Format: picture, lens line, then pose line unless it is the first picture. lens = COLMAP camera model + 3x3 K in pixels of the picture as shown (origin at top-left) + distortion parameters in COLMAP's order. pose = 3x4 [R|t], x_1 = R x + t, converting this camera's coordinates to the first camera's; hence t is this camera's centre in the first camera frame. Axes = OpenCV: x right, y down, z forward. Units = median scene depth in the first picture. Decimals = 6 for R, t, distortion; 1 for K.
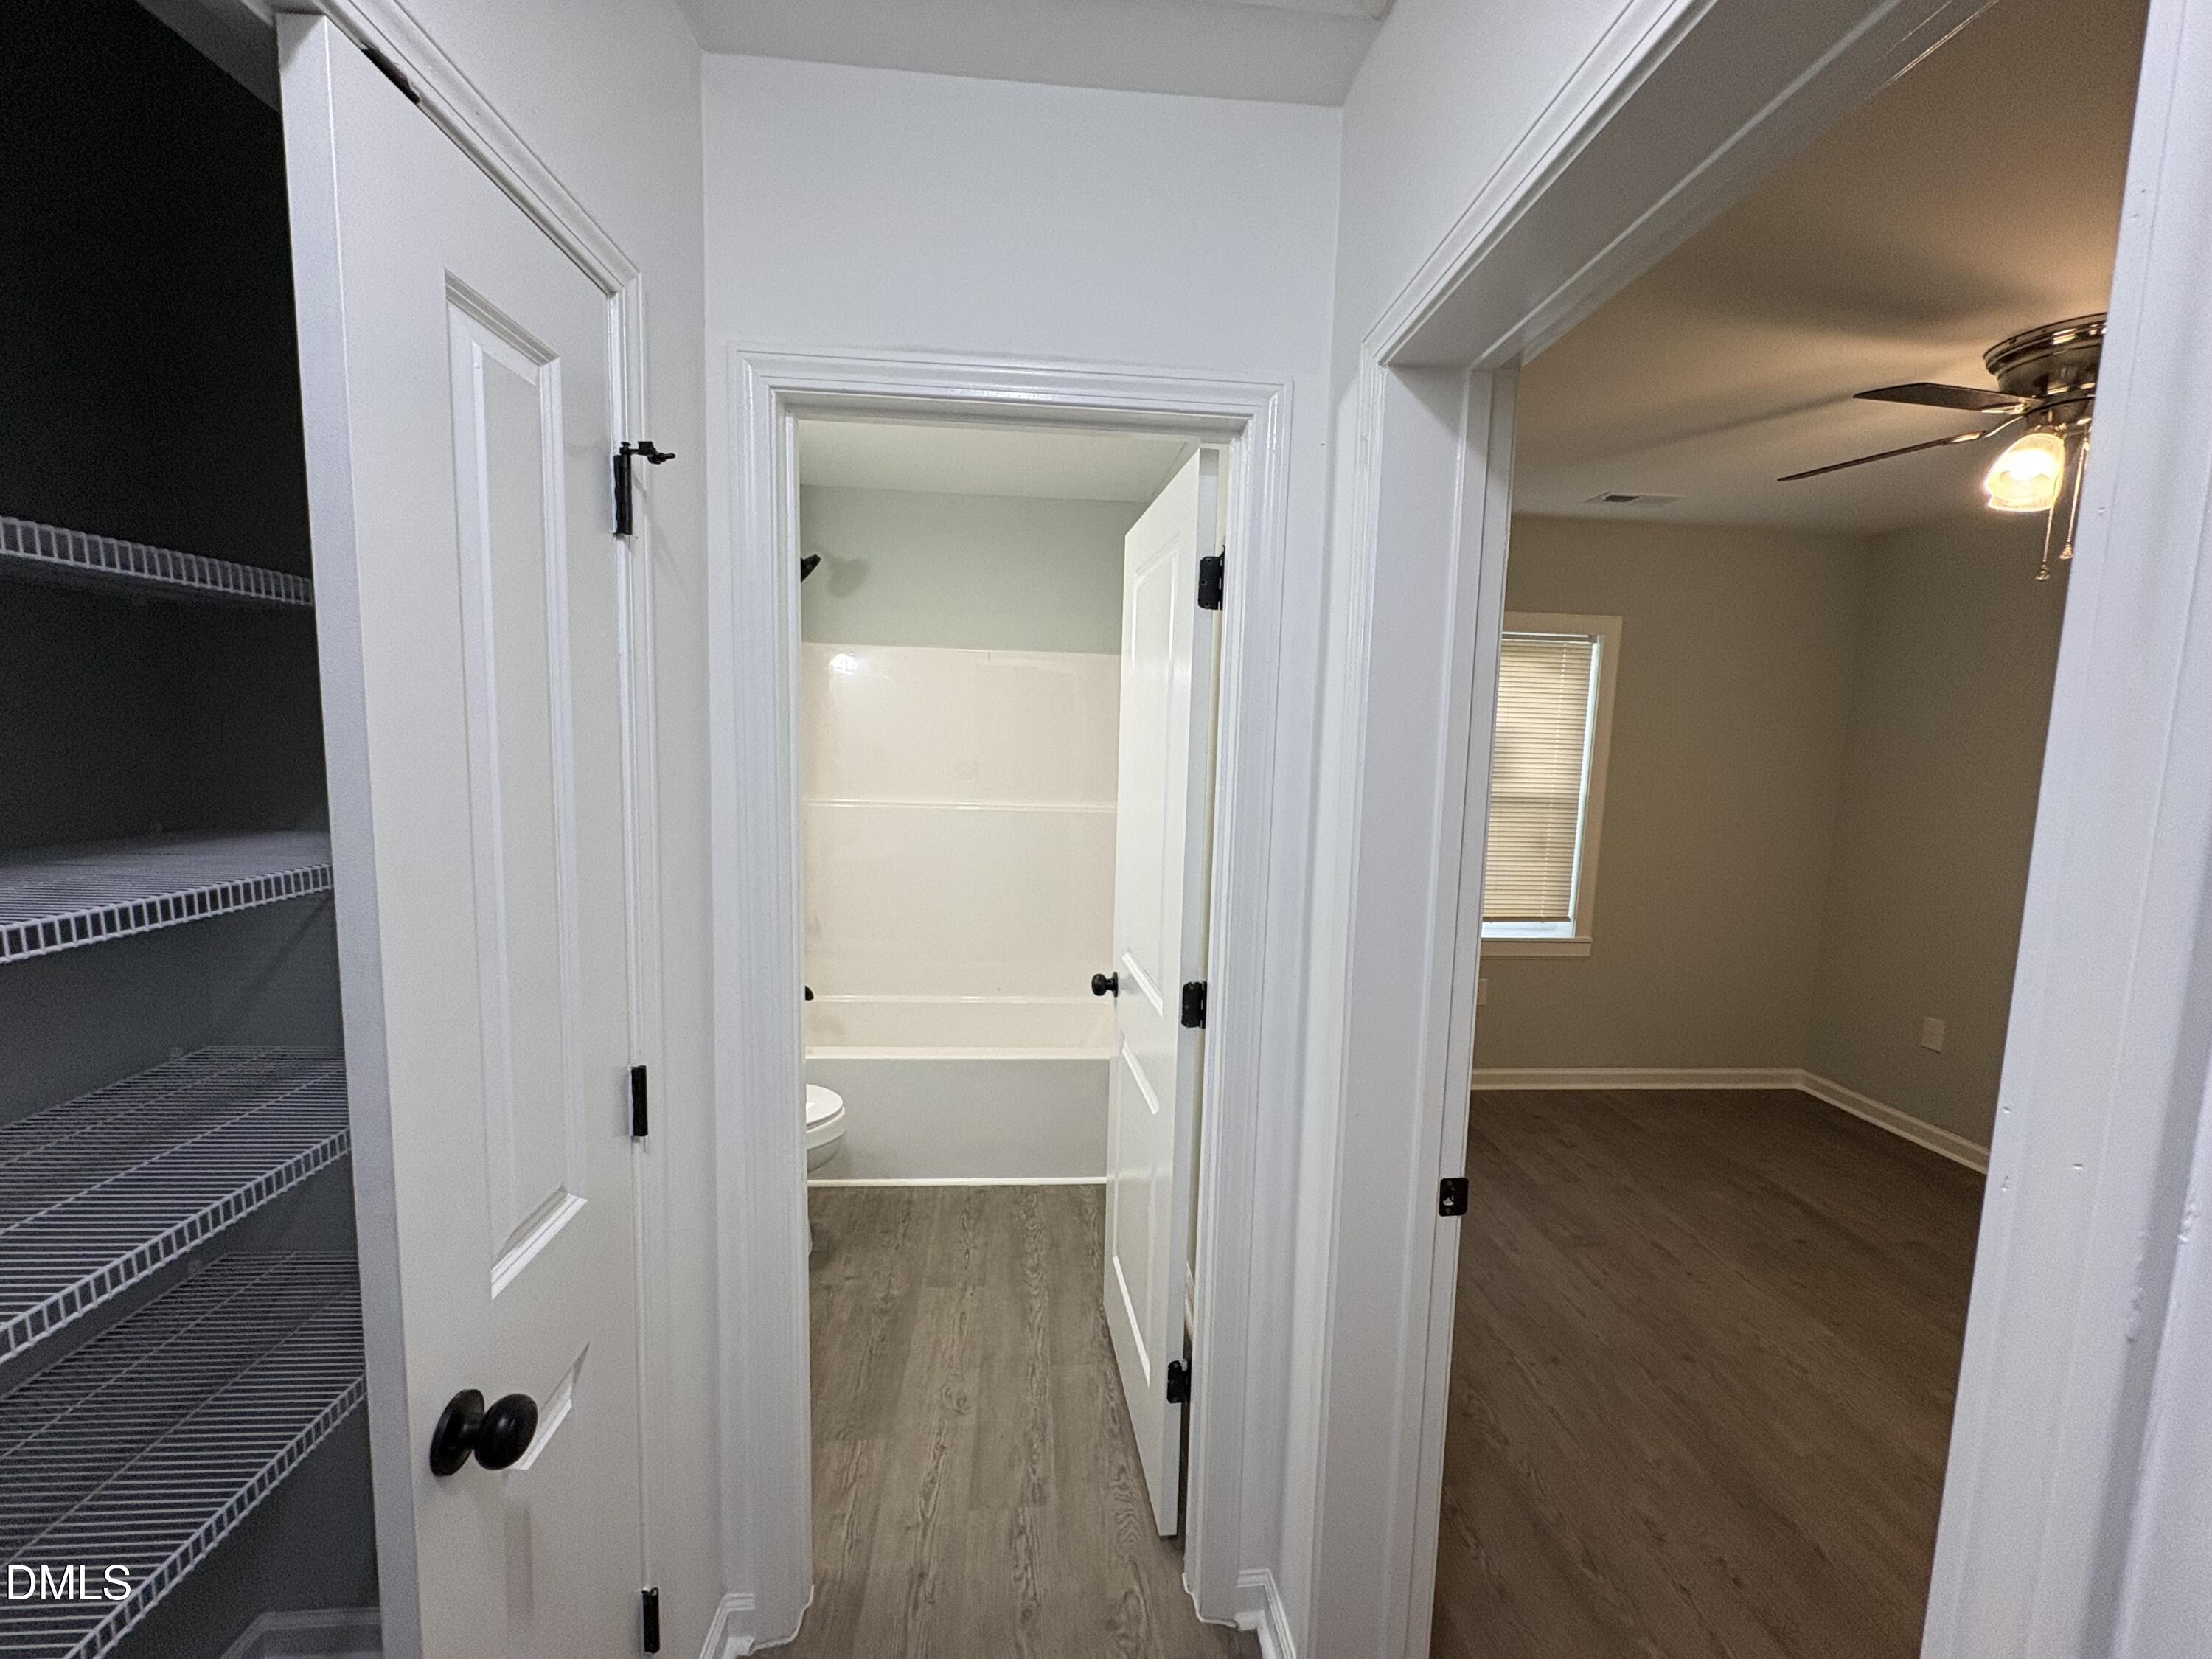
lens RADIAL K [[893.1, 0, 1110.2], [0, 893.1, 827.1], [0, 0, 1]] dist [0.011448, 0.000092]
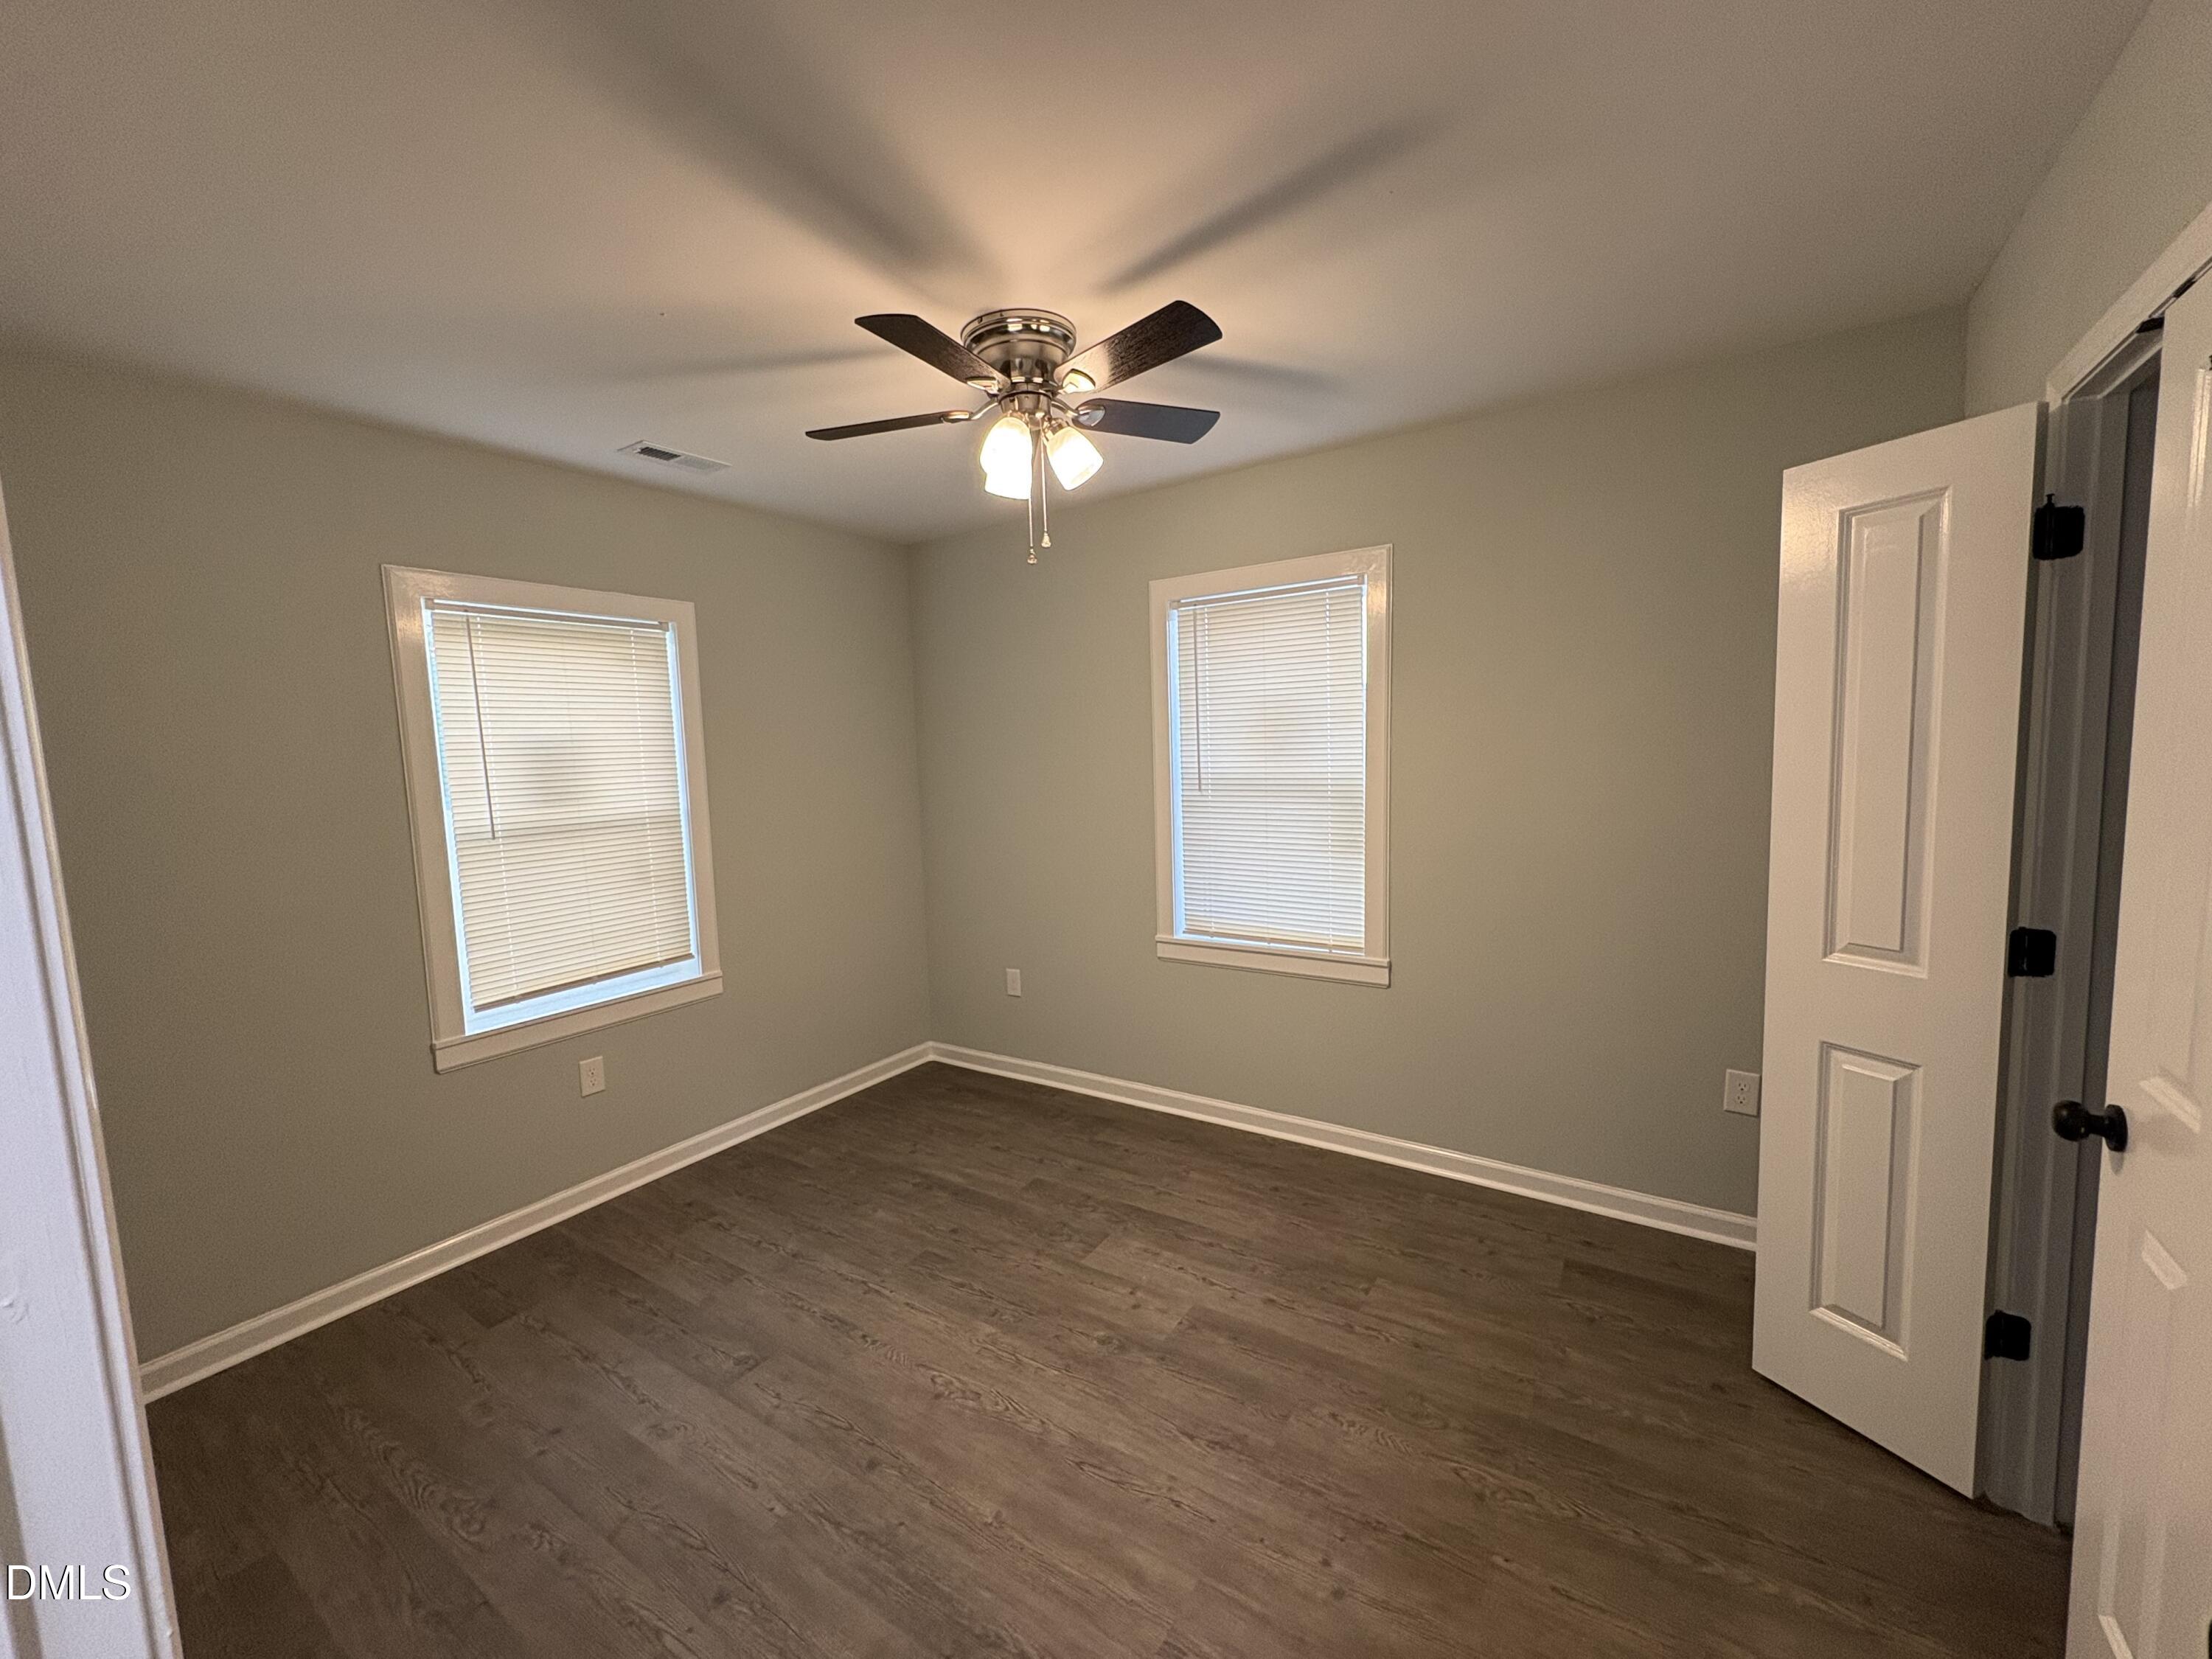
lens RADIAL K [[893.1, 0, 1110.2], [0, 893.1, 827.1], [0, 0, 1]] dist [0.011448, 0.000092]
pose [[0.625770, -0.126198, 0.769731, 0.170235], [0.140866, 0.988883, 0.047608, -0.003596], [-0.767182, 0.078637, 0.636591, 0.204483]]
